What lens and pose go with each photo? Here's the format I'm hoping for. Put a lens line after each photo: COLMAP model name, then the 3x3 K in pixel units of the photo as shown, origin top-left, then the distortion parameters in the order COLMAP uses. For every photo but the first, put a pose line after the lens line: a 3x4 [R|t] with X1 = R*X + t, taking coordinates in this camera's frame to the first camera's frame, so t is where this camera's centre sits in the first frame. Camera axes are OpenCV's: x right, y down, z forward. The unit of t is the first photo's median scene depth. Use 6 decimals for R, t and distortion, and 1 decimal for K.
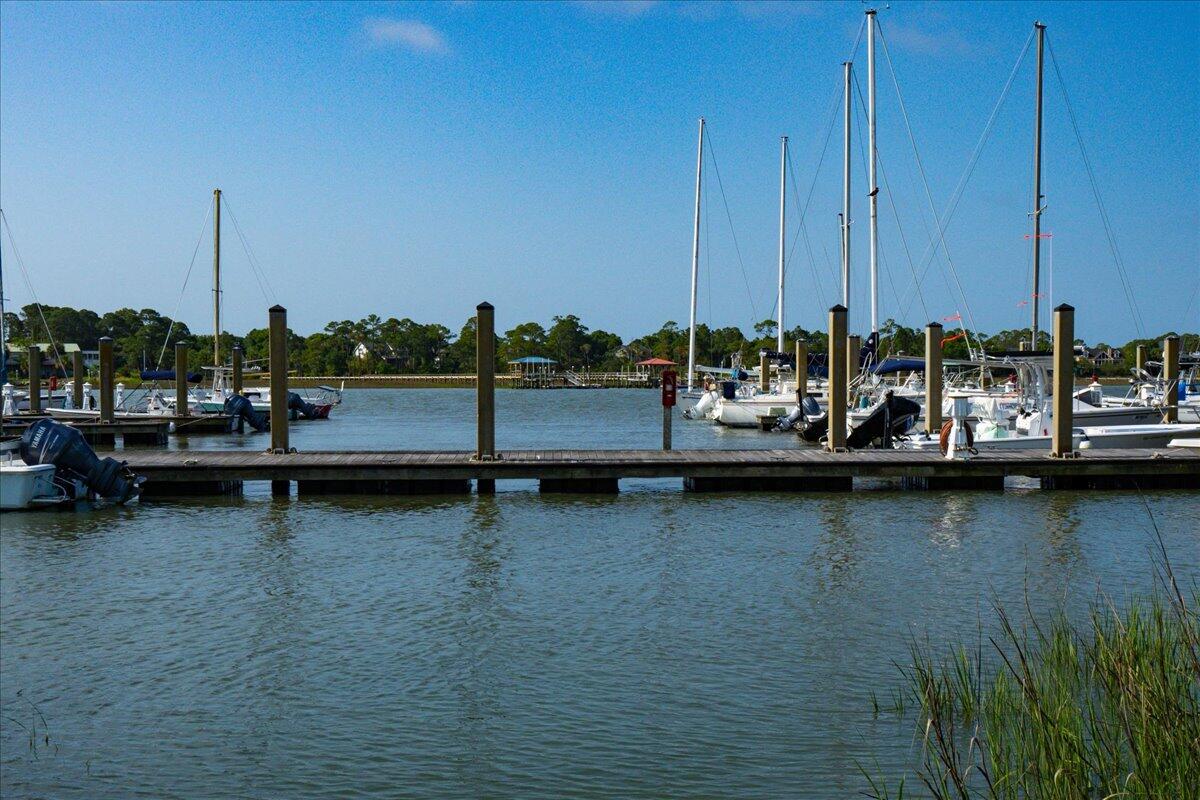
lens RADIAL K [[1074.9, 0, 599.0], [0, 1074.9, 447.0], [0, 0, 1]] dist [0.002109, 0.001366]
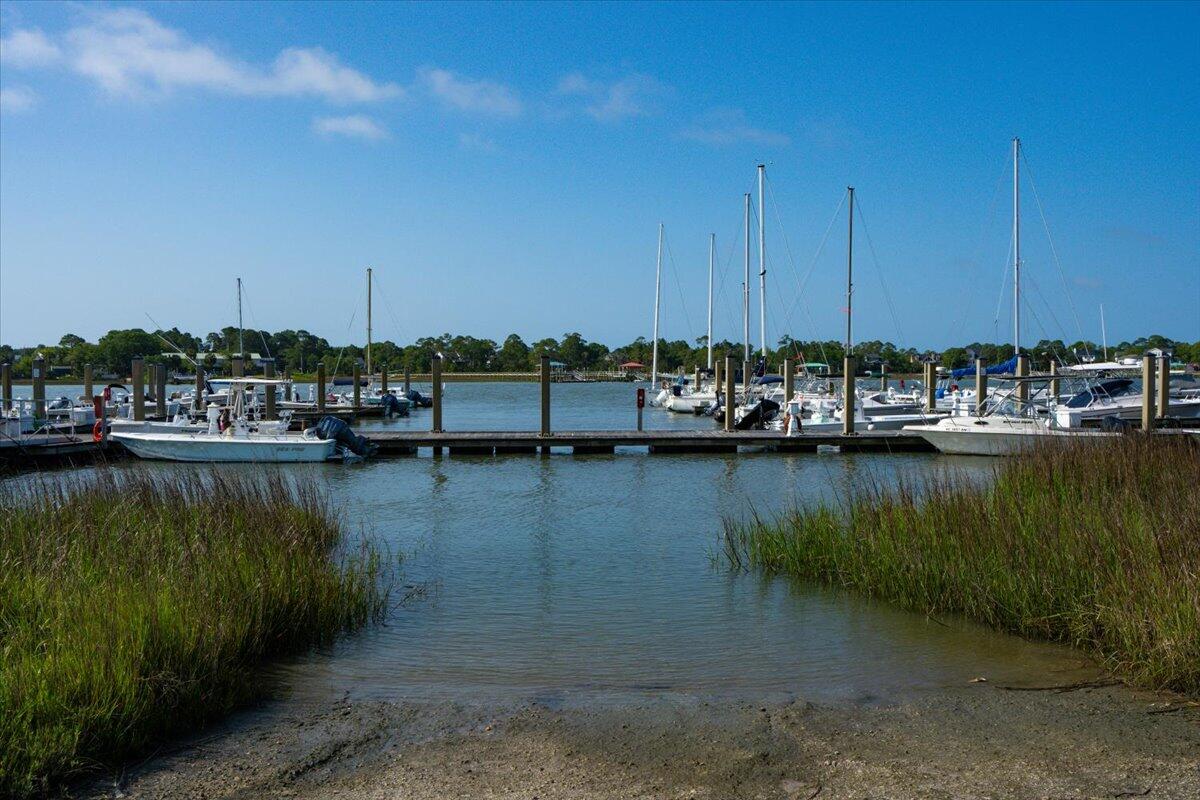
lens RADIAL K [[1074.9, 0, 599.0], [0, 1074.9, 447.0], [0, 0, 1]] dist [0.002109, 0.001366]
pose [[0.999509, 0.002770, 0.031226, -0.052548], [-0.004309, 0.998774, 0.049314, -0.048097], [-0.031051, -0.049425, 0.998295, -0.690588]]
